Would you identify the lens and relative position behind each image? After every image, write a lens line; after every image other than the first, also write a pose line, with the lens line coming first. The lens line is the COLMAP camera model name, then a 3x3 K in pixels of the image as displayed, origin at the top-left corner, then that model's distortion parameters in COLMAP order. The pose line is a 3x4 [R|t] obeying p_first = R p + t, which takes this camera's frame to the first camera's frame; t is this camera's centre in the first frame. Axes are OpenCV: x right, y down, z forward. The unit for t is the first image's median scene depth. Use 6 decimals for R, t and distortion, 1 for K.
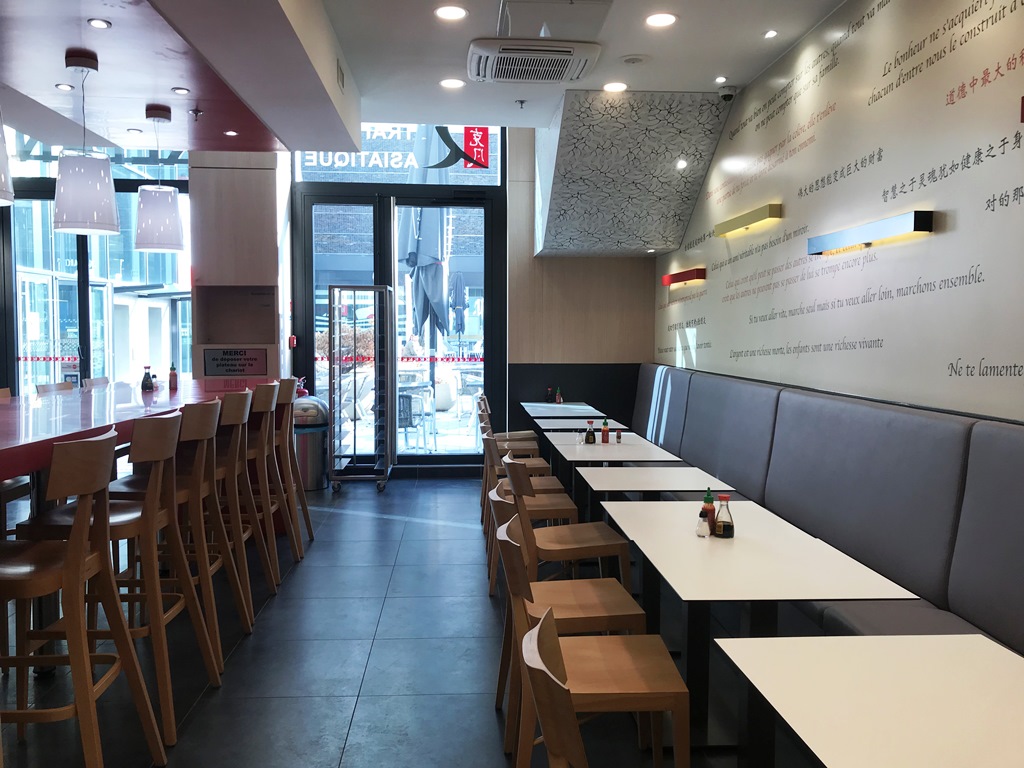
lens RADIAL K [[835.1, 0, 512.0], [0, 835.1, 384.0], [0, 0, 1]] dist [0.002914, -0.002055]
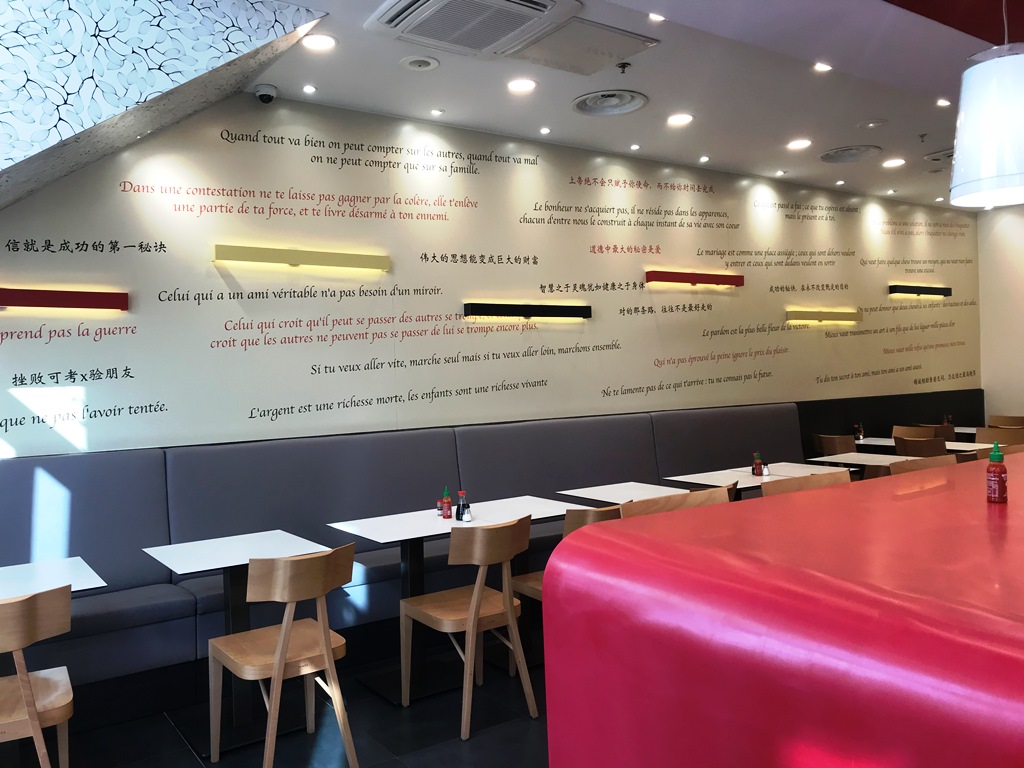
lens RADIAL K [[835.1, 0, 512.0], [0, 835.1, 384.0], [0, 0, 1]] dist [0.002914, -0.002055]
pose [[-0.525239, -0.000726, 0.850954, -0.944216], [0.080878, 0.995430, 0.050769, -0.146195], [-0.847102, 0.095489, -0.522780, 2.090926]]
